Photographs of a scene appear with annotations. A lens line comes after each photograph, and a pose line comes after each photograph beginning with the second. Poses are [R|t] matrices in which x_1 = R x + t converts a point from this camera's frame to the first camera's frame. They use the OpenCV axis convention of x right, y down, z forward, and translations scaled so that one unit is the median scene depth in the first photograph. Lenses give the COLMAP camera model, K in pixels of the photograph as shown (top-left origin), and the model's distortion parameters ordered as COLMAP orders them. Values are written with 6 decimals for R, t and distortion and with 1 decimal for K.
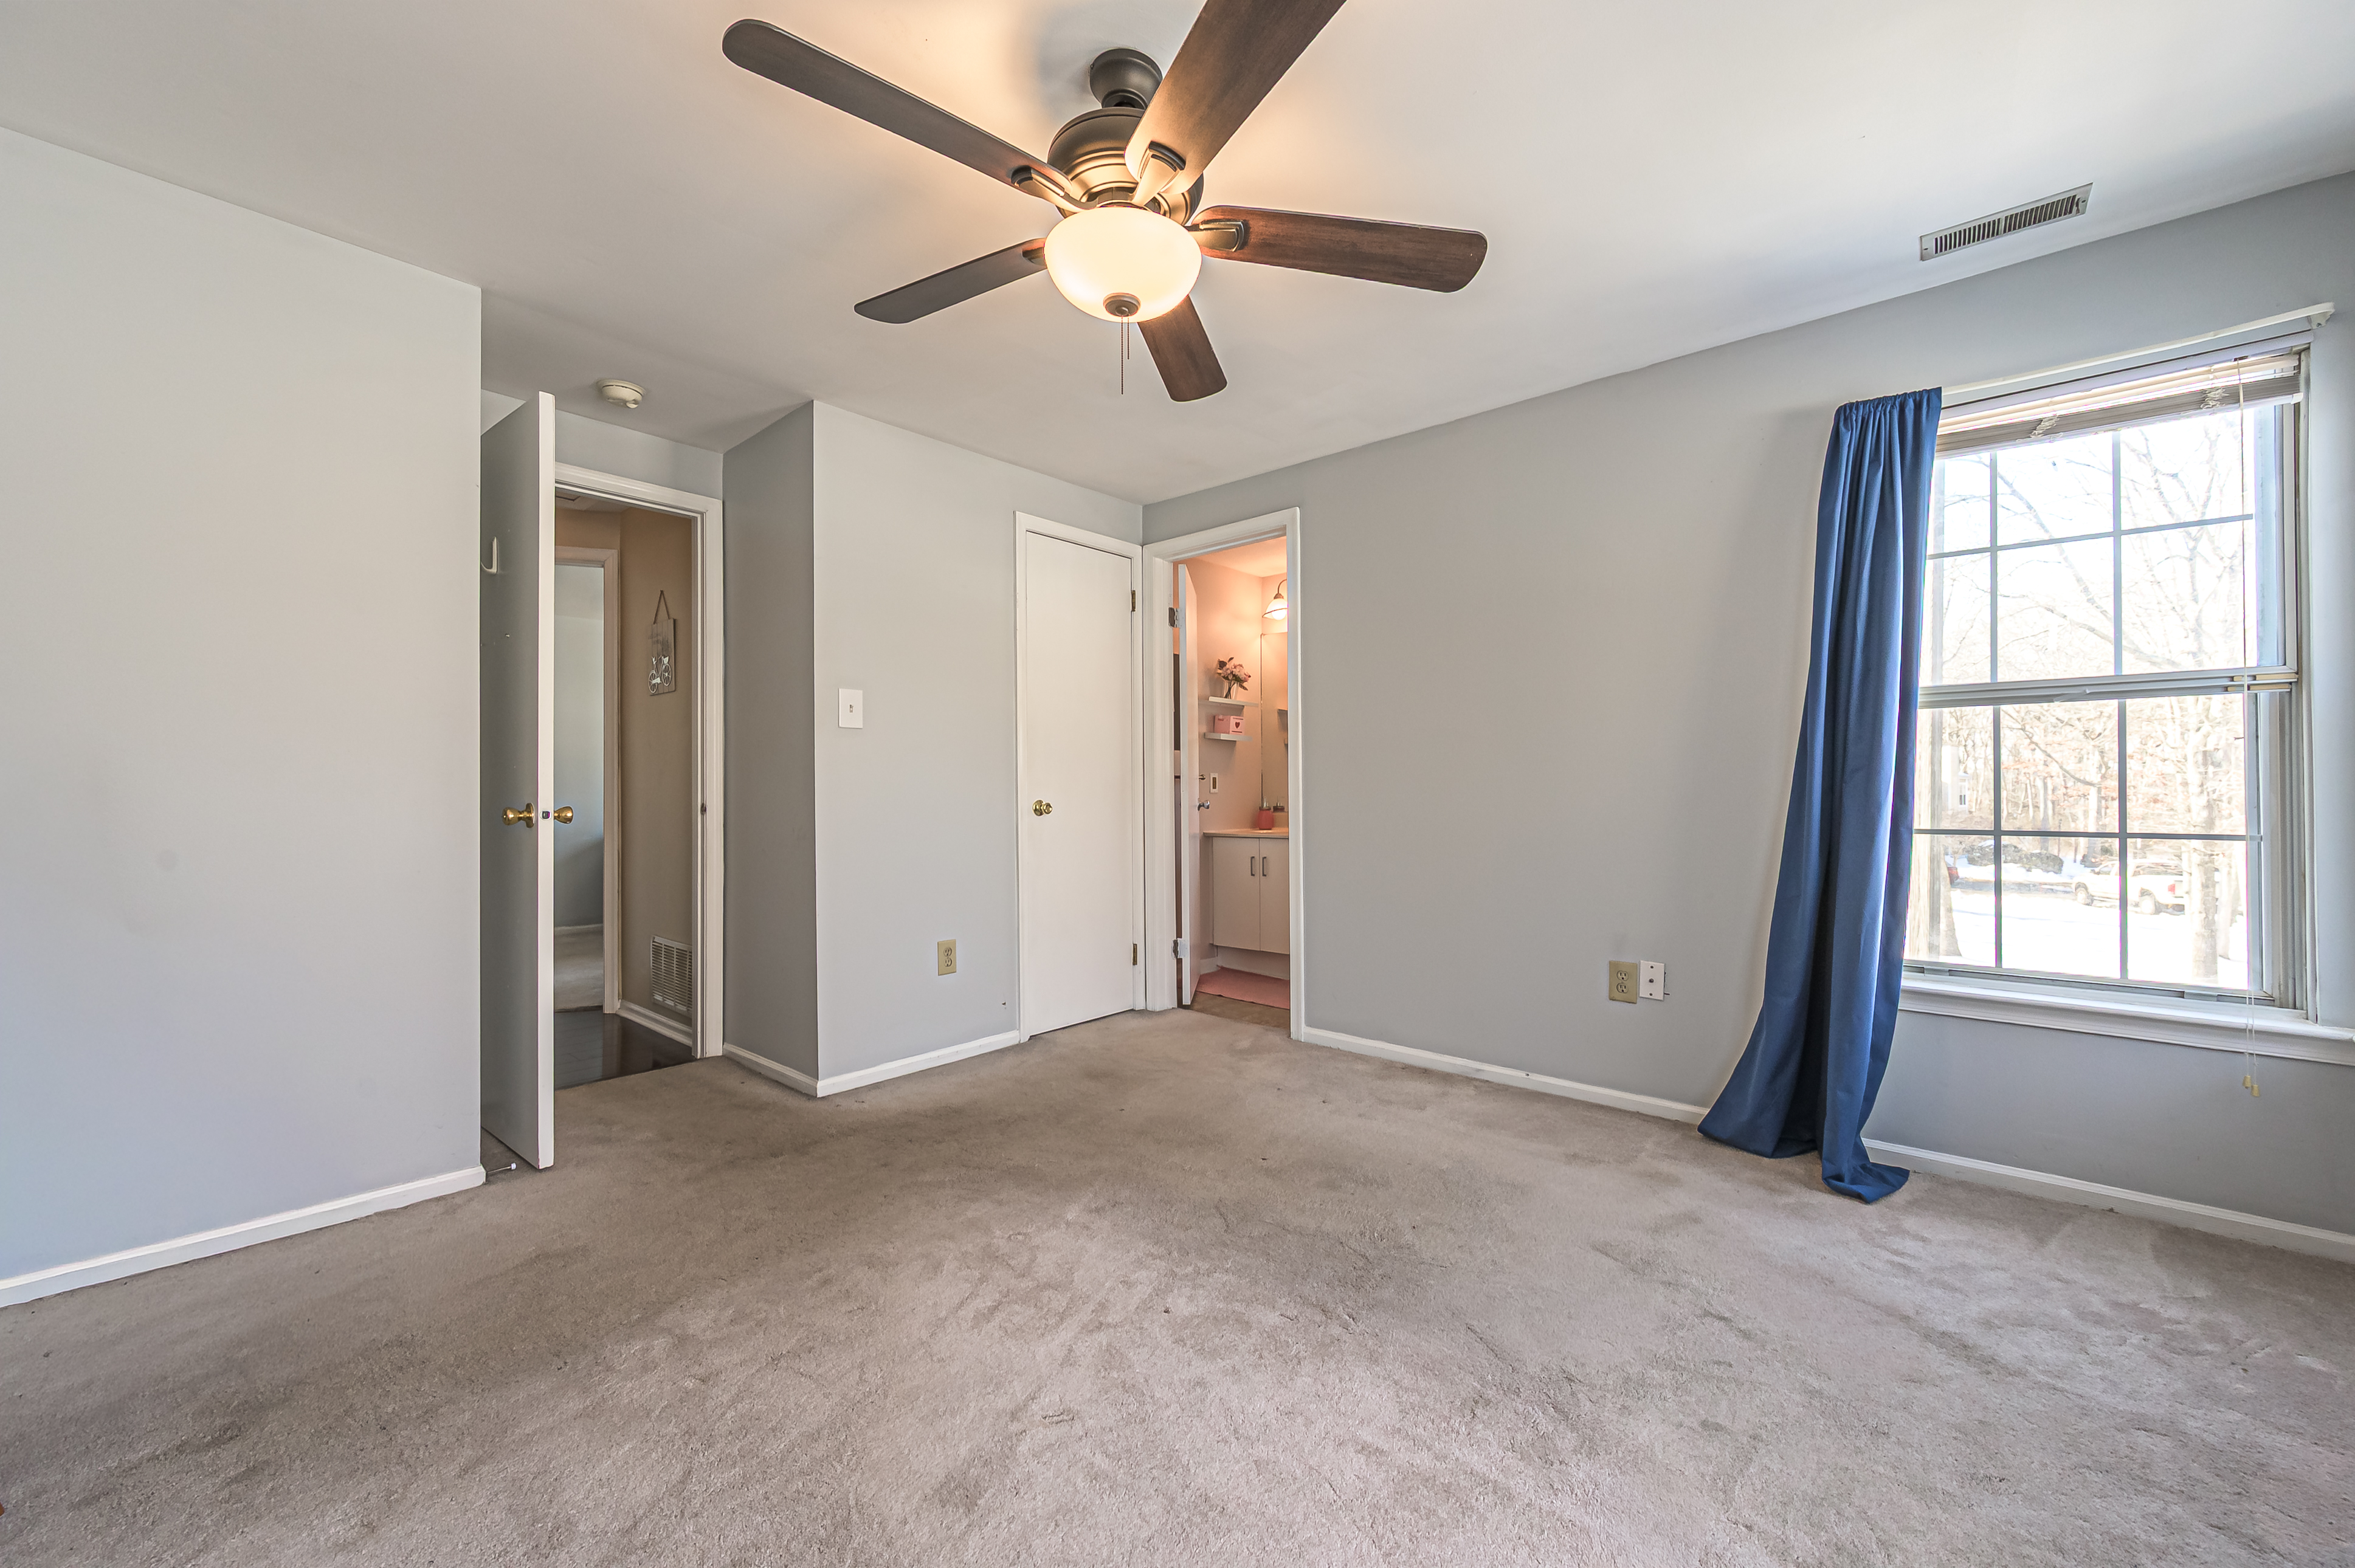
lens RADIAL K [[928.3, 0, 1178.9], [0, 928.3, 787.5], [0, 0, 1]] dist [-0.001482, 0.000462]
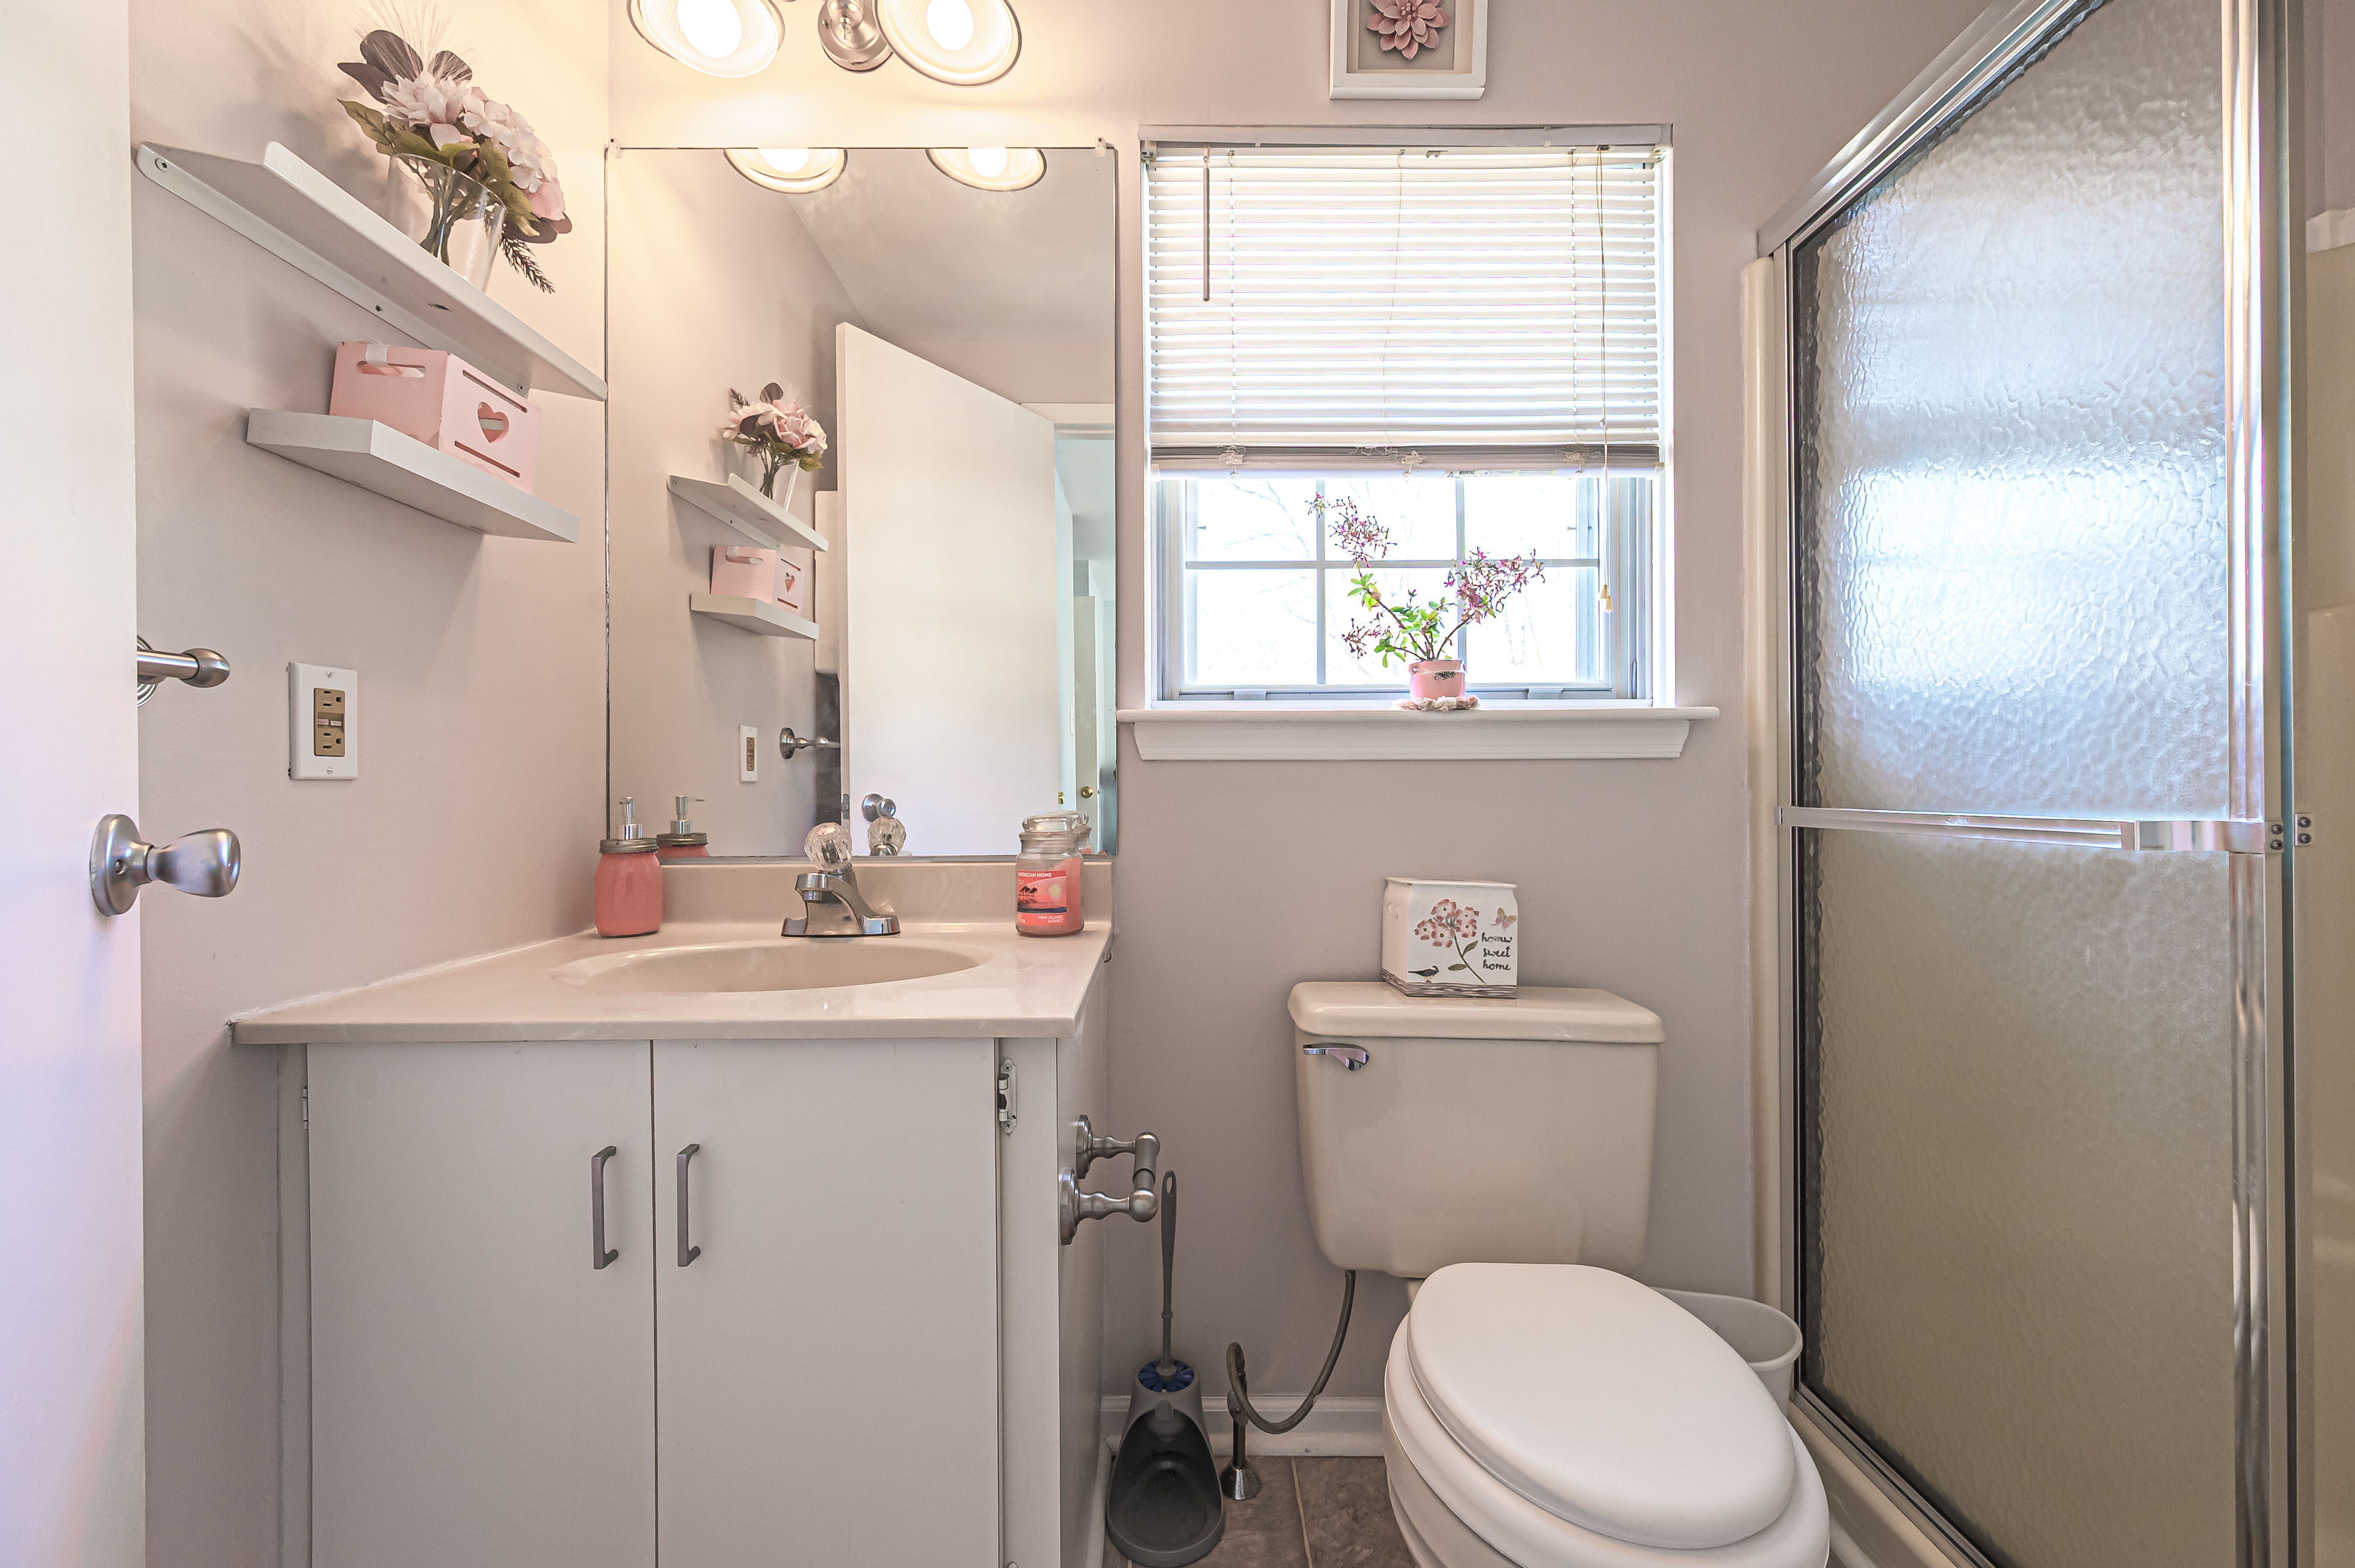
lens RADIAL K [[928.3, 0, 1167.3], [0, 928.3, 778.0], [0, 0, 1]] dist [-0.001482, 0.000462]
pose [[0.749544, 0.007296, 0.661914, 0.020869], [-0.006961, 0.999971, -0.003140, 0.002426], [-0.661917, -0.002254, 0.749573, 0.387091]]
